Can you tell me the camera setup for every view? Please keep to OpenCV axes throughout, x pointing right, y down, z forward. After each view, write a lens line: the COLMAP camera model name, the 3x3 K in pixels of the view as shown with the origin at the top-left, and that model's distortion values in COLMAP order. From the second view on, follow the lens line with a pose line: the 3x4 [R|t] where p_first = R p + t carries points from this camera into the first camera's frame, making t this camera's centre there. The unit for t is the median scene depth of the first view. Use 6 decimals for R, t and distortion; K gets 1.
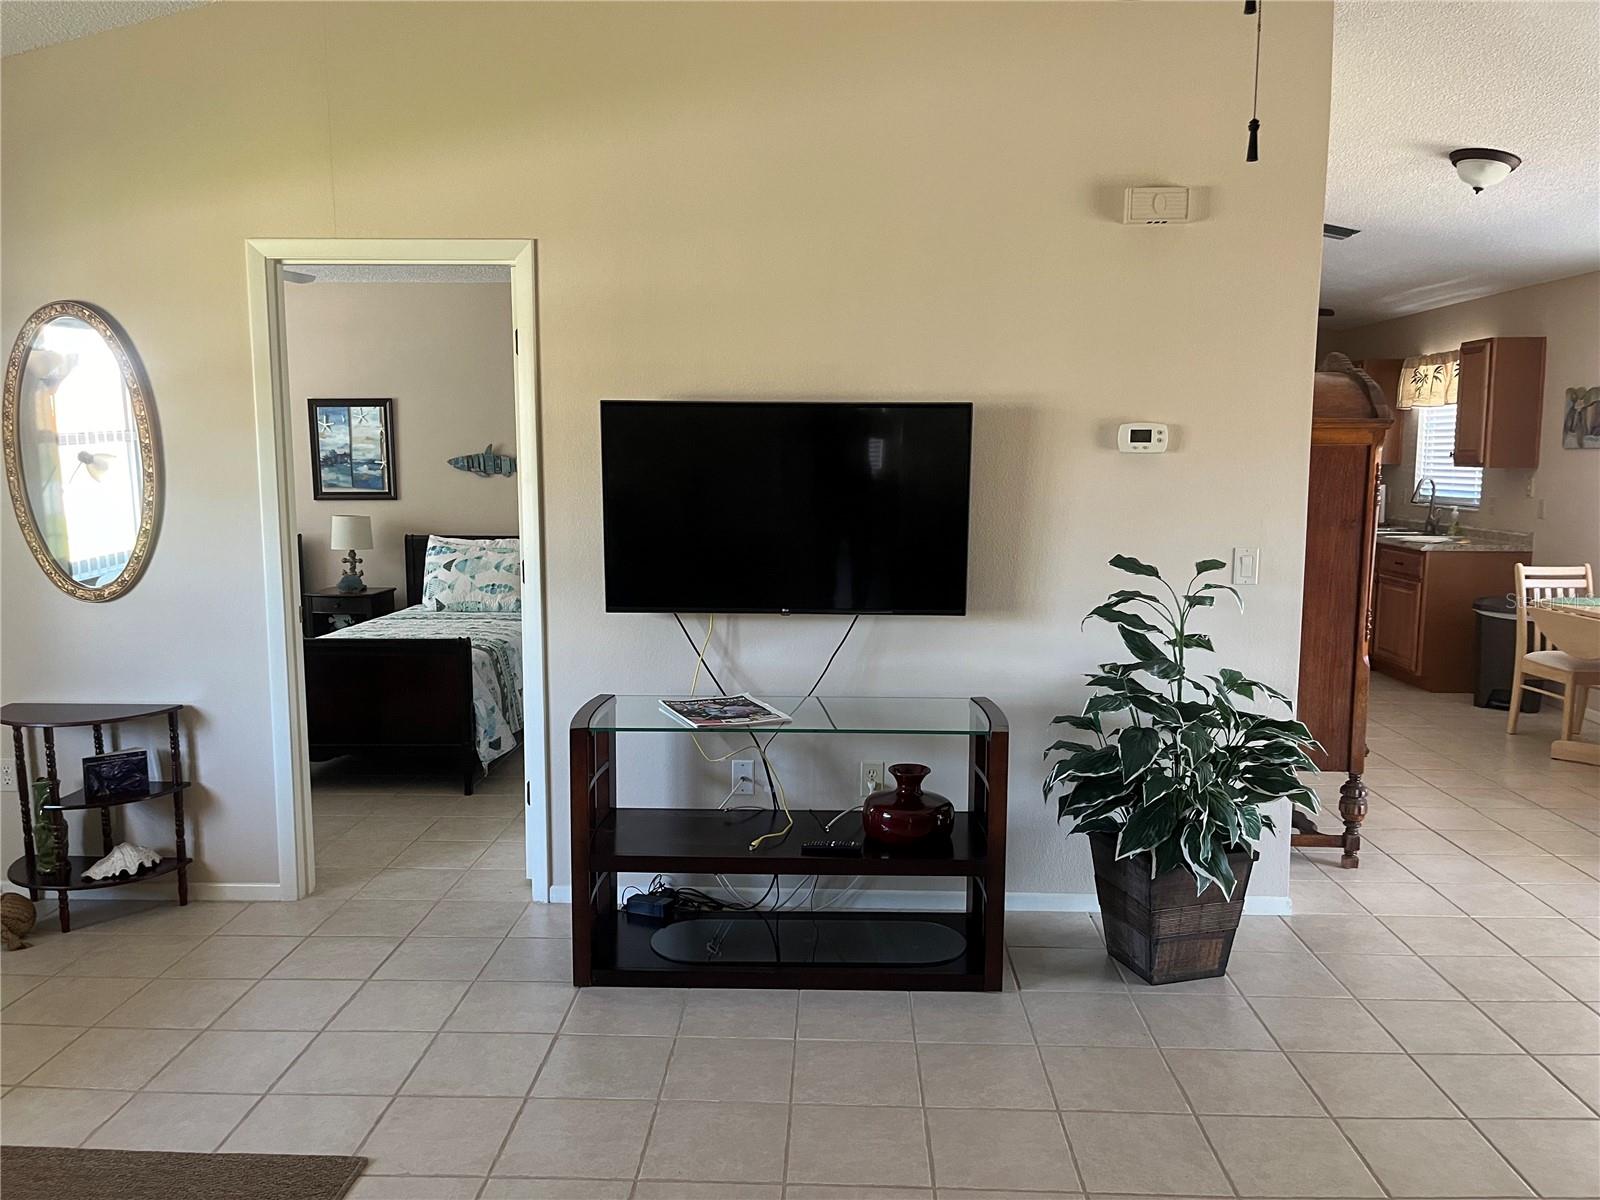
lens RADIAL K [[1220.0, 0, 807.1], [0, 1220.0, 596.3], [0, 0, 1]] dist [0.043951, 0.000798]
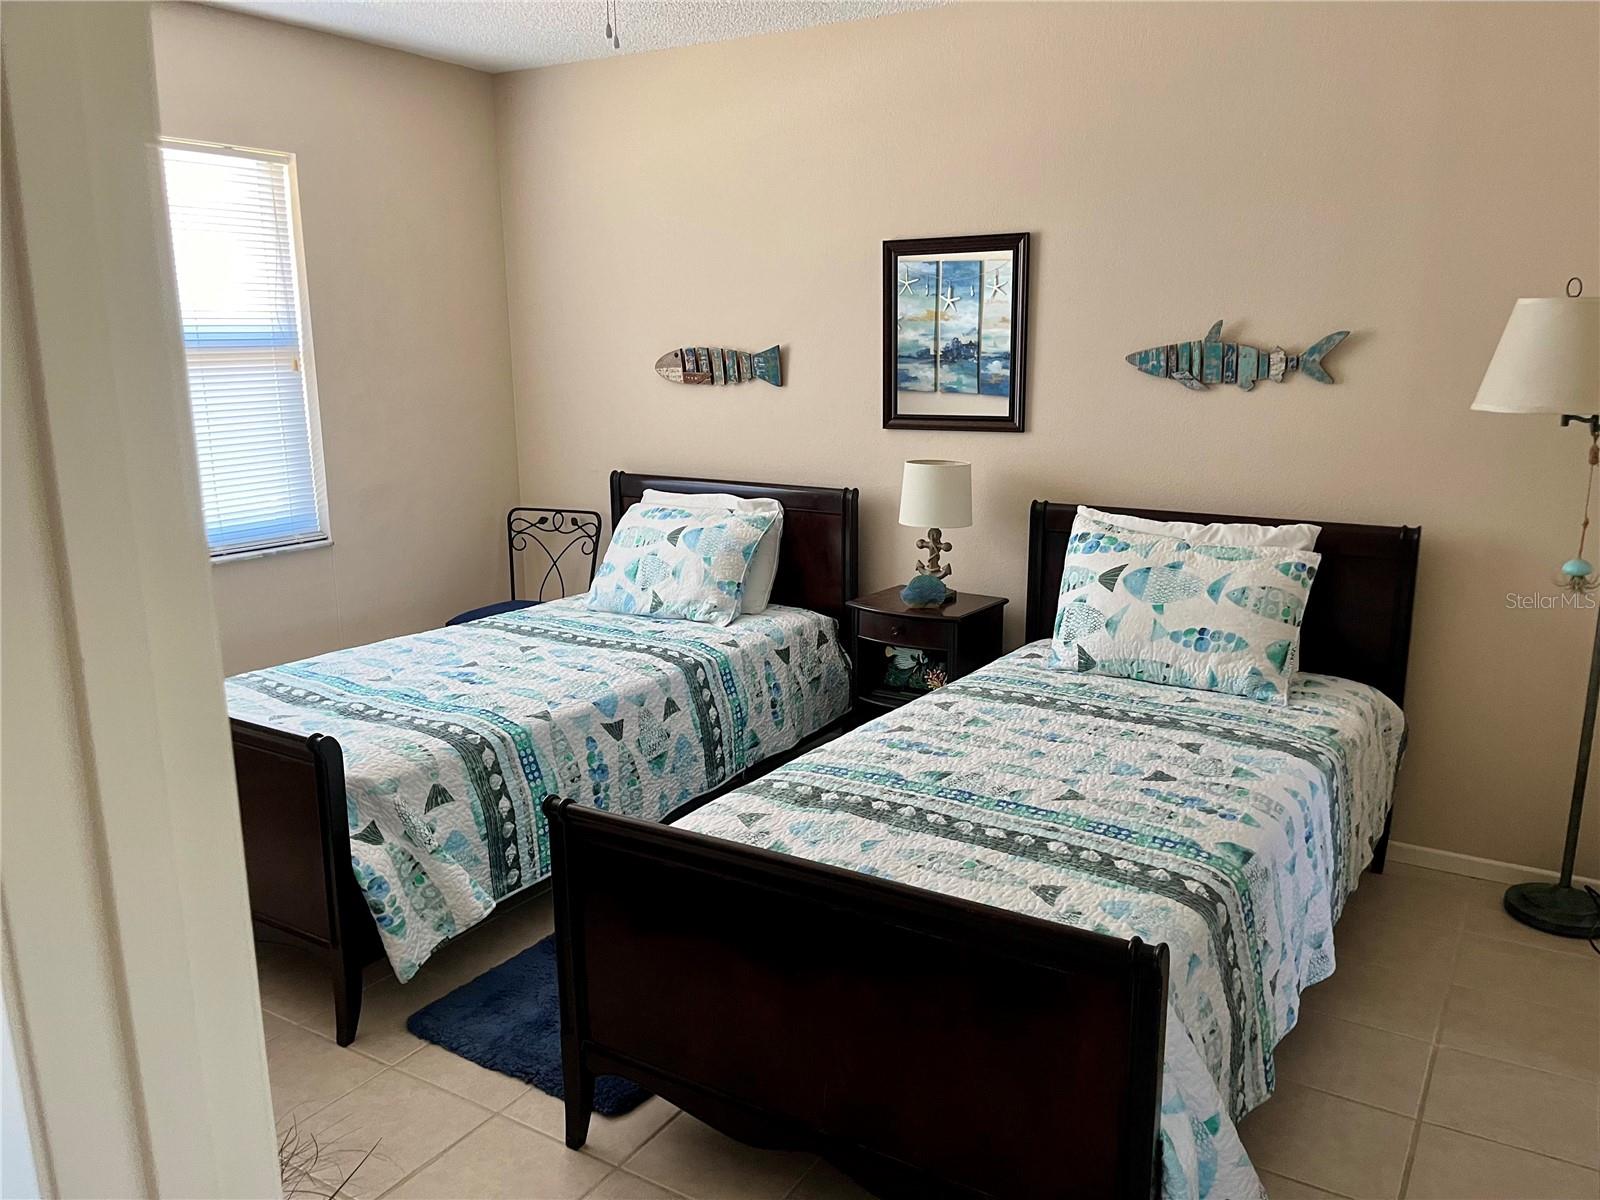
lens RADIAL K [[1220.0, 0, 807.5], [0, 1220.0, 605.1], [0, 0, 1]] dist [0.043951, 0.000798]
pose [[0.866900, 0.106846, -0.486896, -0.155930], [-0.060661, 0.992111, 0.109708, -0.058392], [0.494777, -0.065570, 0.866543, 0.508318]]
